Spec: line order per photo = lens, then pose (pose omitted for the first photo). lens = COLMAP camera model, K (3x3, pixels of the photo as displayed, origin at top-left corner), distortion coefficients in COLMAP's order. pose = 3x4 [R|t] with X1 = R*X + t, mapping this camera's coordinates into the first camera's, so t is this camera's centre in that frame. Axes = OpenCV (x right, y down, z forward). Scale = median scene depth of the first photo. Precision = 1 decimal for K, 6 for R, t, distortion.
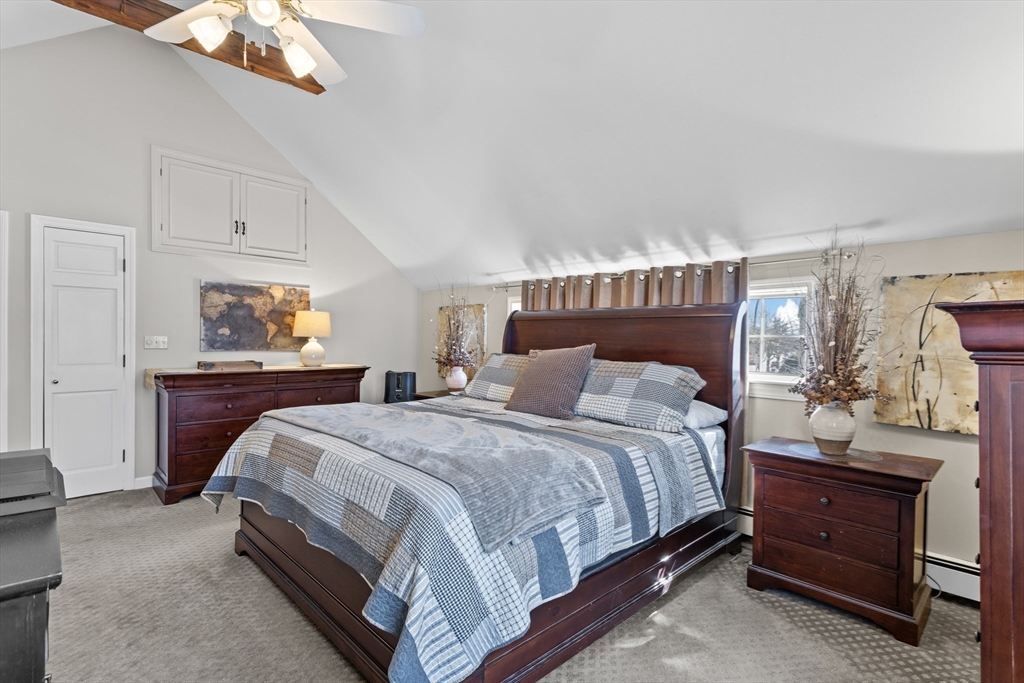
lens RADIAL K [[487.7, 0, 516.3], [0, 487.7, 344.1], [0, 0, 1]] dist [0.001368, 0.000239]
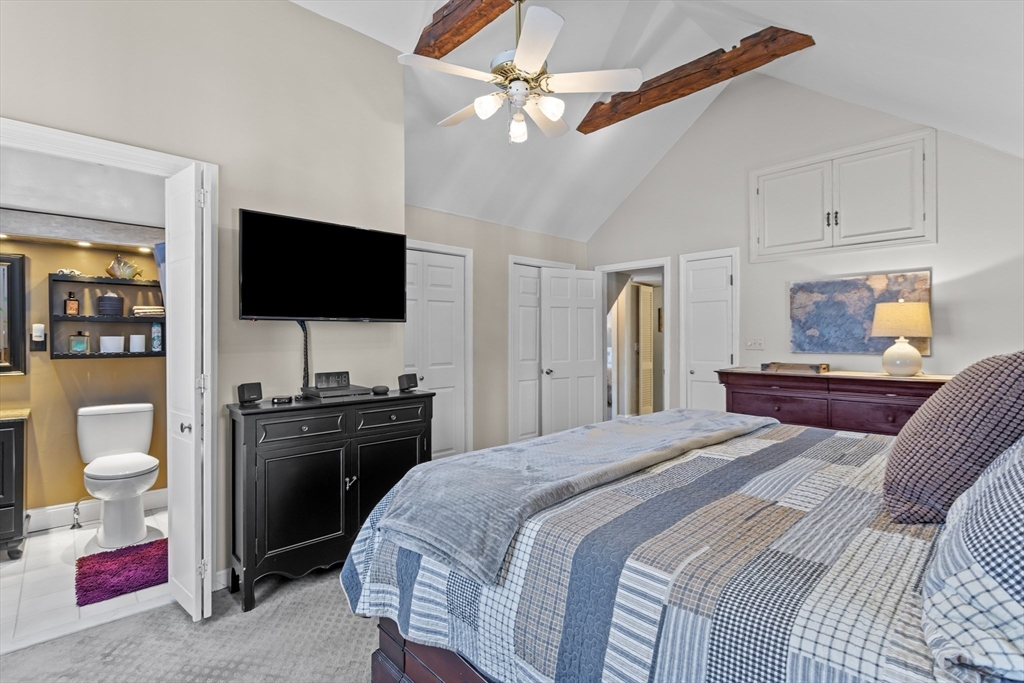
lens RADIAL K [[487.7, 0, 517.3], [0, 487.7, 336.1], [0, 0, 1]] dist [0.001368, 0.000239]
pose [[-0.014326, -0.018270, -0.999730, 0.366495], [-0.008843, 0.999796, -0.018145, 0.003495], [0.999858, 0.008581, -0.014485, 0.438589]]
